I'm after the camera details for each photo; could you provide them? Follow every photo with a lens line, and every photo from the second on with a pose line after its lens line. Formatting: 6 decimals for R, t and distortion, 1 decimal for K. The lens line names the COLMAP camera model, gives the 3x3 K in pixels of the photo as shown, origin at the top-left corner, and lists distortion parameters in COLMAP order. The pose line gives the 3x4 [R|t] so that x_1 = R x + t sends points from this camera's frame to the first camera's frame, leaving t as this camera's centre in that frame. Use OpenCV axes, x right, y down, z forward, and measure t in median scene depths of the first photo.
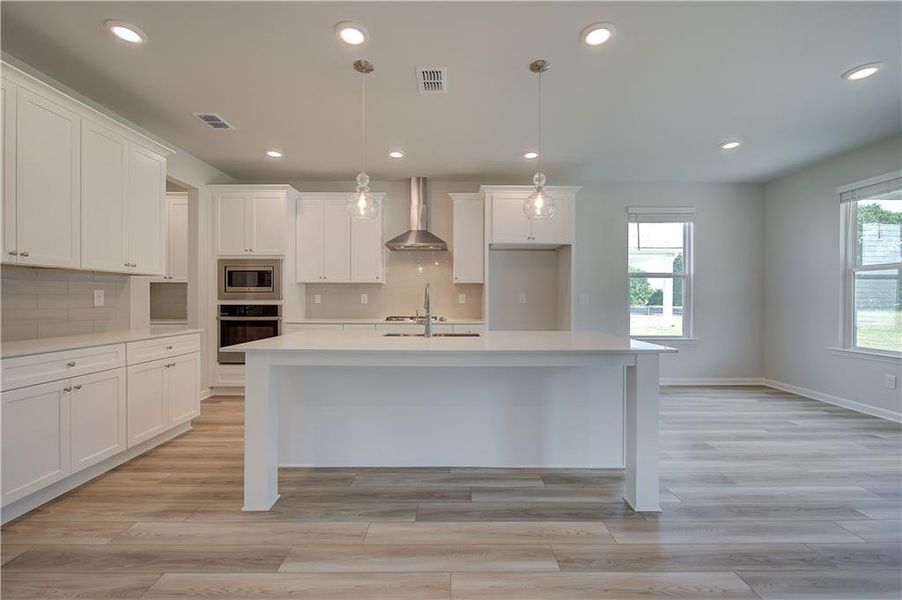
lens RADIAL K [[370.1, 0, 458.4], [0, 370.1, 299.5], [0, 0, 1]] dist [-0.002448, -0.000200]
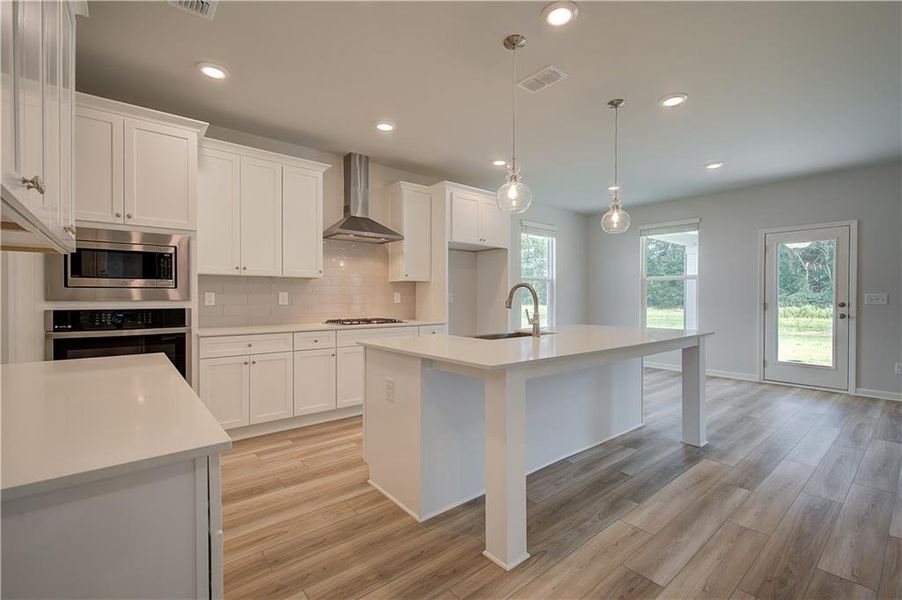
lens RADIAL K [[386.6, 0, 453.6], [0, 386.6, 298.4], [0, 0, 1]] dist [0.003370, 0.000152]
pose [[0.777849, -0.002712, 0.628445, -0.546786], [0.003414, 0.999994, 0.000090, -0.001135], [-0.628441, 0.002076, 0.777854, 0.200953]]
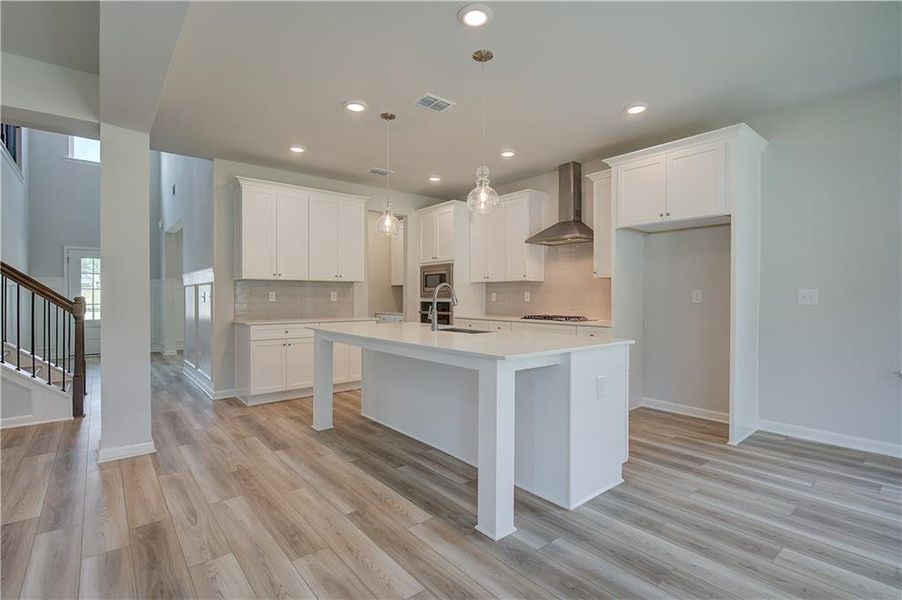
lens RADIAL K [[426.5, 0, 450.4], [0, 426.5, 297.1], [0, 0, 1]] dist [-0.010401, 0.000222]
pose [[0.634562, -0.000831, -0.772872, 0.575296], [-0.000998, 0.999998, -0.001895, 0.001257], [0.772872, 0.001974, 0.634559, 0.130063]]
